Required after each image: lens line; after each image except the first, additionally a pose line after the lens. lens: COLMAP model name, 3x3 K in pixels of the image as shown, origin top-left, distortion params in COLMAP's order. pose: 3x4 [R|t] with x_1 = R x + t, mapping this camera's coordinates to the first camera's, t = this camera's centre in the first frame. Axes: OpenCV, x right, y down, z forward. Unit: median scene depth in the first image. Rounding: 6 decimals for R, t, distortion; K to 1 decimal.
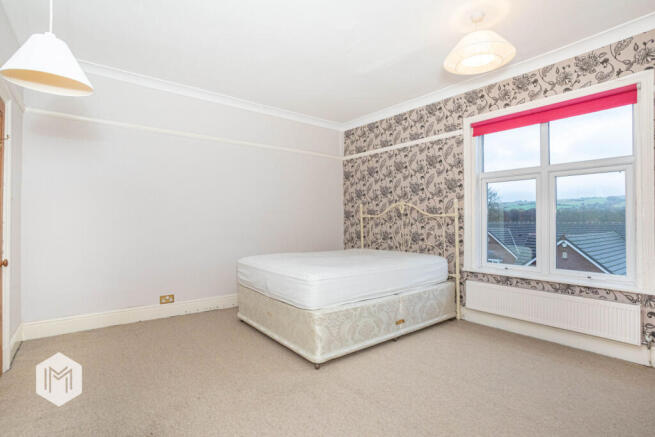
lens RADIAL K [[325.7, 0, 329.3], [0, 325.7, 215.6], [0, 0, 1]] dist [-0.009510, 0.002485]
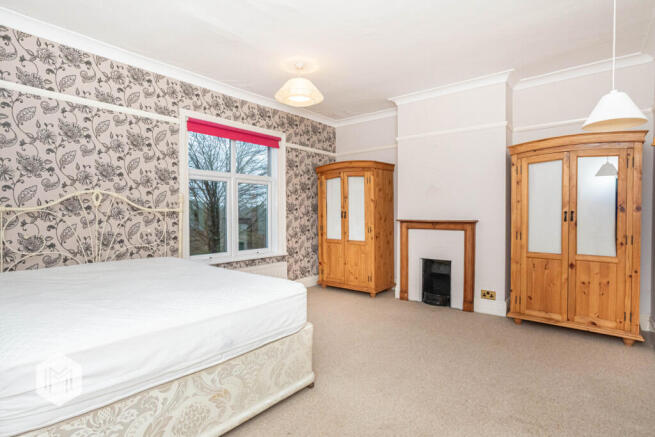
lens RADIAL K [[325.7, 0, 330.4], [0, 325.7, 222.6], [0, 0, 1]] dist [-0.009510, 0.002485]
pose [[-0.192315, -0.019927, 0.981131, -0.587507], [-0.004137, 0.999801, 0.019496, 0.014167], [-0.981325, -0.000309, -0.192359, 0.732496]]
